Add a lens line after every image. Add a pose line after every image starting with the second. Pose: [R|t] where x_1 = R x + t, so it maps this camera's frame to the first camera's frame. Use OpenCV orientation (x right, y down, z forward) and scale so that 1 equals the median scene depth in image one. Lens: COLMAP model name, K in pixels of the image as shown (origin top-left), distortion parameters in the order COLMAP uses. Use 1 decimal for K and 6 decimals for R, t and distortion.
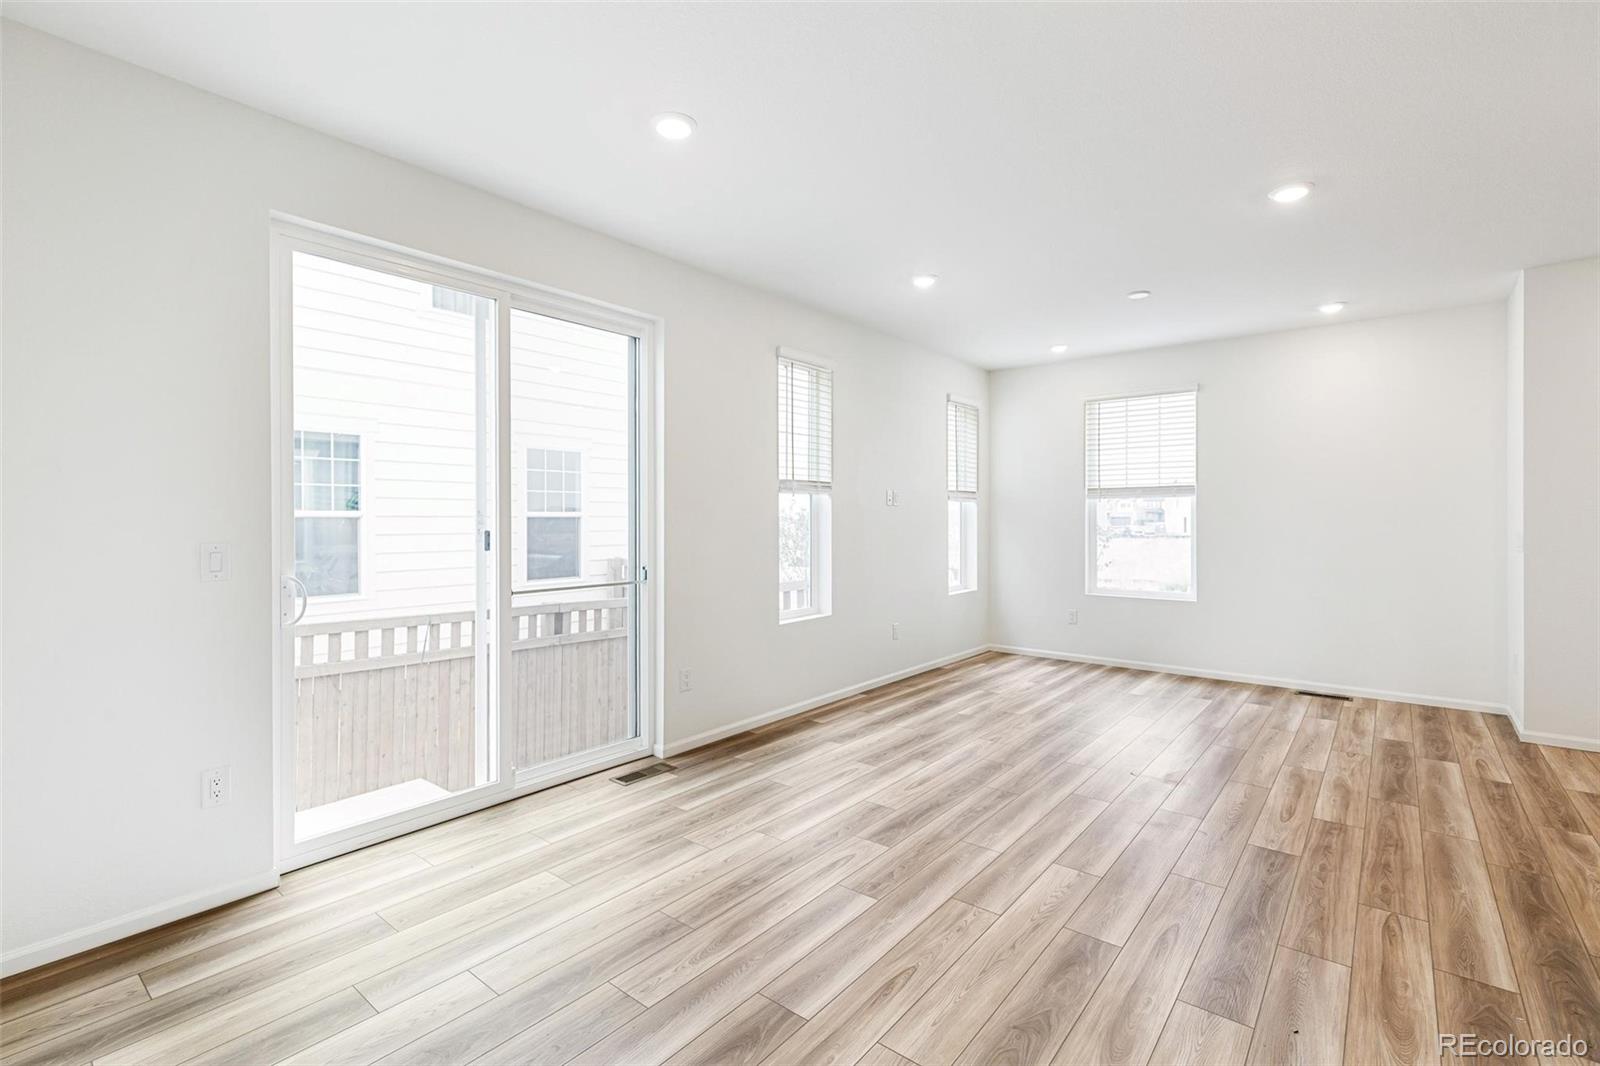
lens RADIAL K [[731.1, 0, 818.0], [0, 731.1, 518.0], [0, 0, 1]] dist [0.014985, 0.001070]
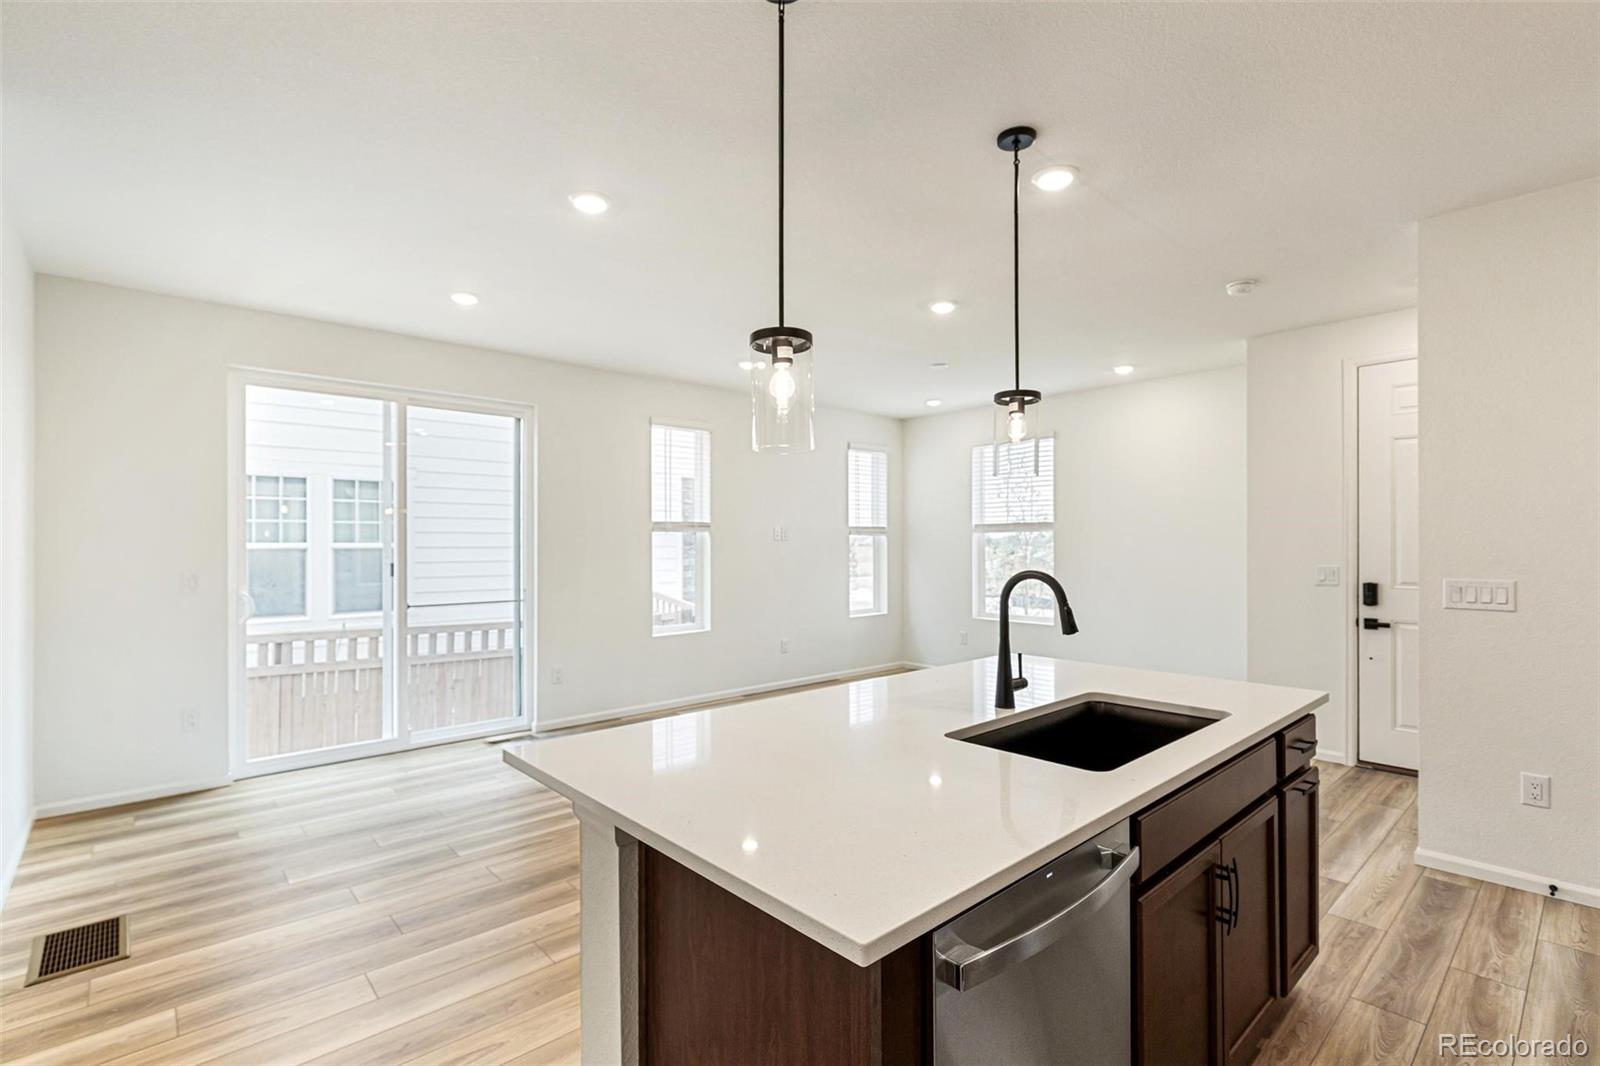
lens RADIAL K [[731.1, 0, 802.7], [0, 731.1, 547.8], [0, 0, 1]] dist [0.014985, 0.001070]
pose [[0.988291, -0.000414, -0.152581, 0.450526], [0.000685, 0.999998, 0.001725, -0.010915], [0.152580, -0.001809, 0.988289, -0.240007]]
